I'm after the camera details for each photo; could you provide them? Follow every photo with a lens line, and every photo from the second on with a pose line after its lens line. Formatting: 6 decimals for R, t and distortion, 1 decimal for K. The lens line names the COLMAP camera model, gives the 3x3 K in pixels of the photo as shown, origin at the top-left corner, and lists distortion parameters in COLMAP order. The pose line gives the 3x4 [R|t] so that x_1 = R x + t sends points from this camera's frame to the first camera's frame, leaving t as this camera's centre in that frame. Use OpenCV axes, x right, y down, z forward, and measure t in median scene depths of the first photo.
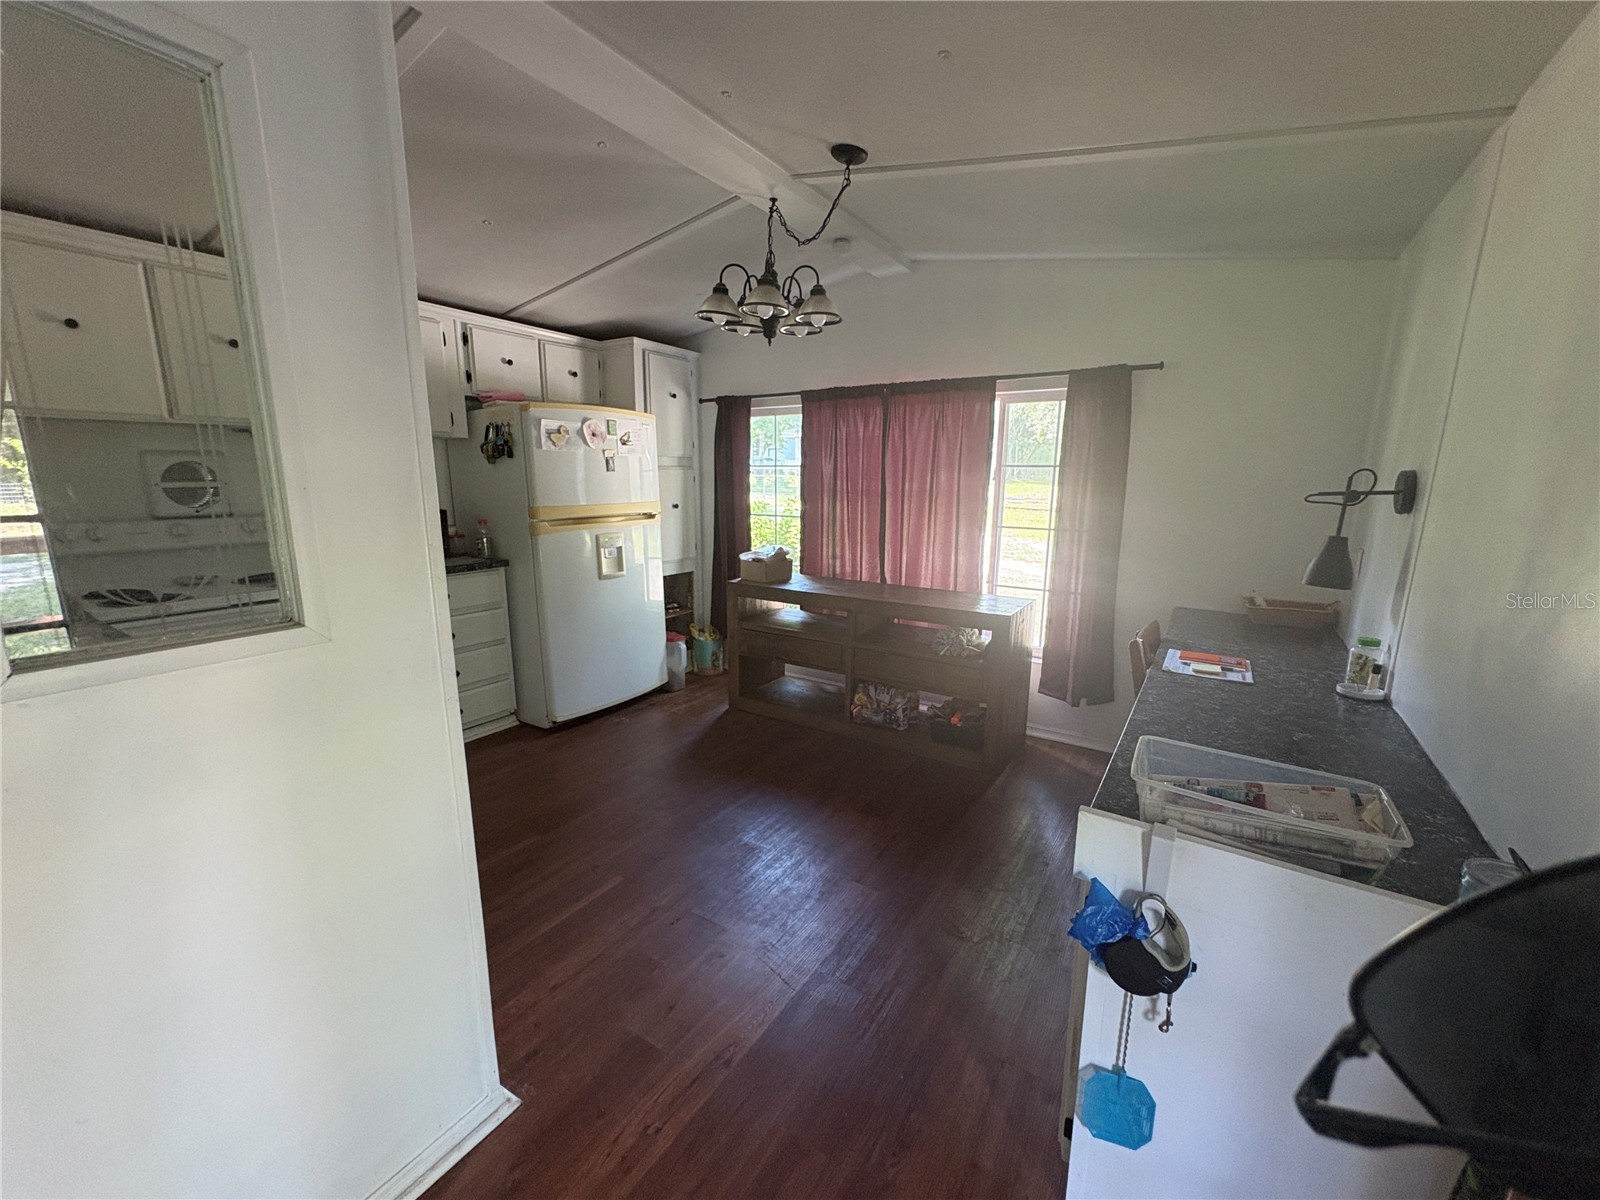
lens RADIAL K [[640.7, 0, 802.2], [0, 640.7, 601.6], [0, 0, 1]] dist [0.002896, 0.000101]
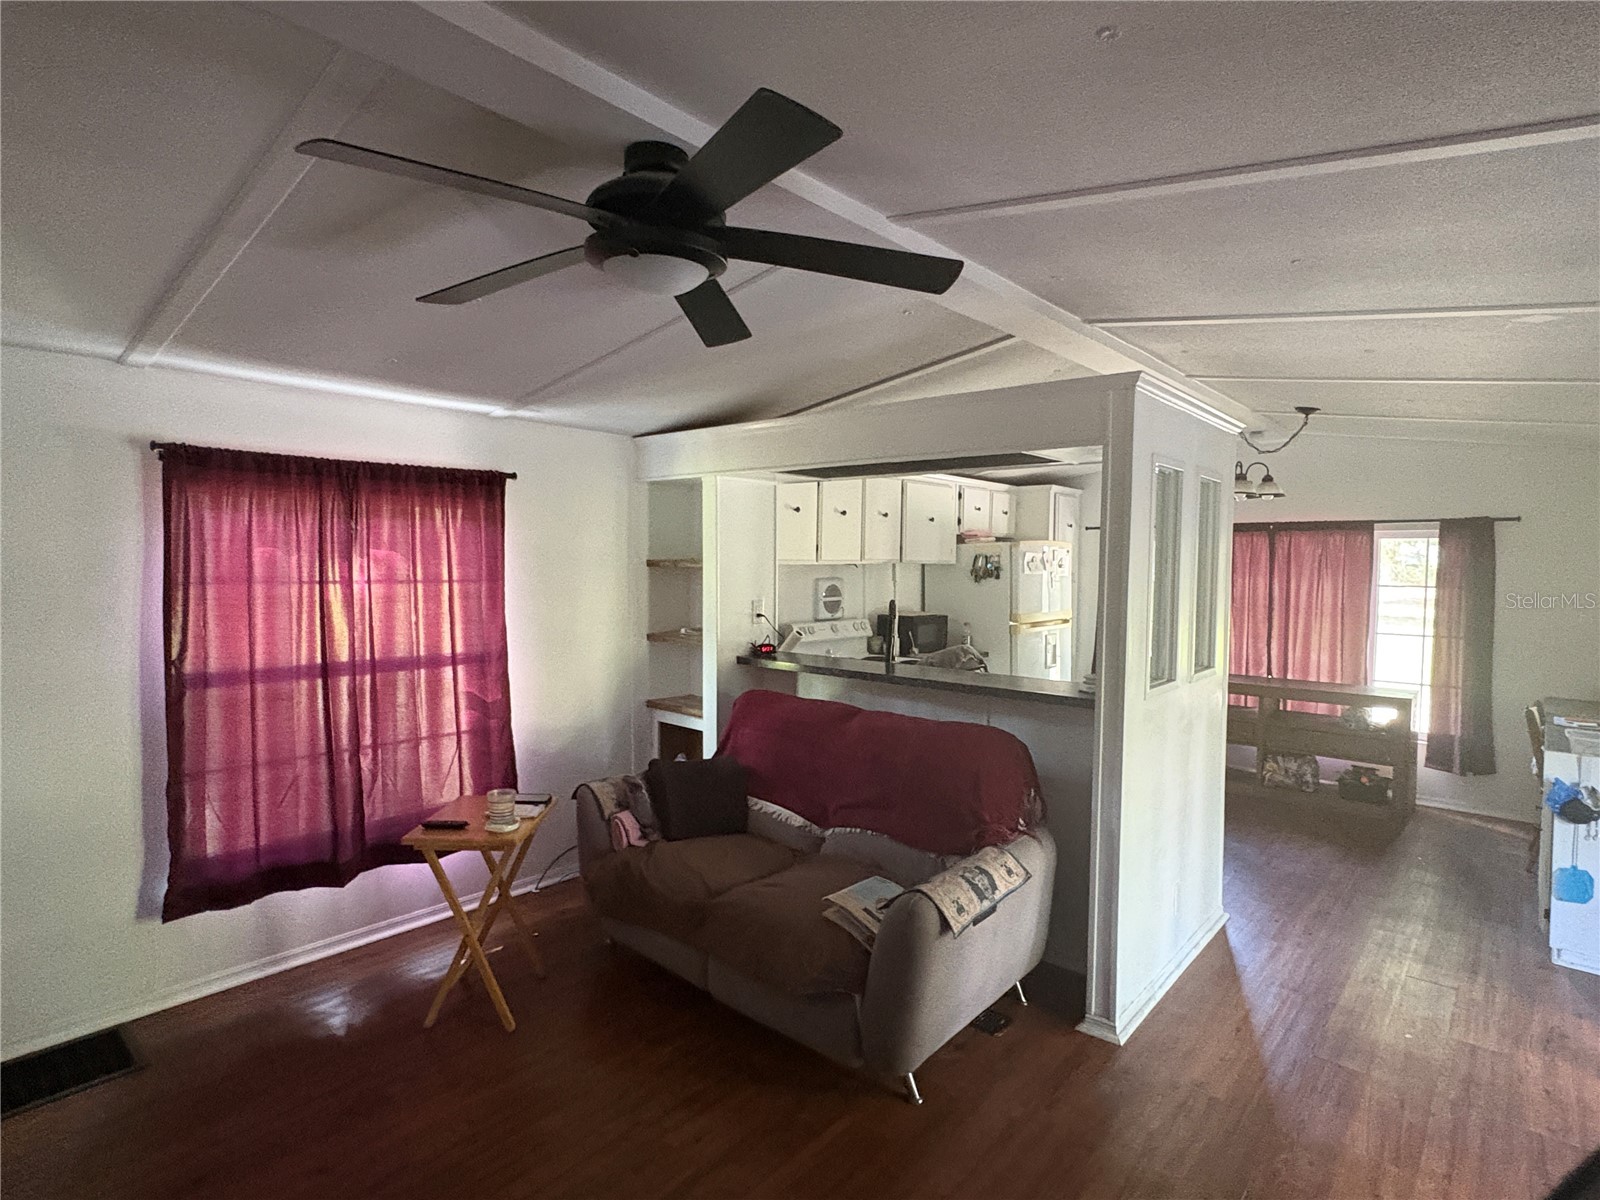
lens RADIAL K [[846.9, 0, 797.5], [0, 846.9, 594.0], [0, 0, 1]] dist [0.006952, 0.001020]
pose [[0.989318, 0.007618, -0.145576, -0.617121], [-0.029913, 0.987992, -0.151582, 0.100850], [0.142673, 0.154318, 0.977666, -0.861050]]
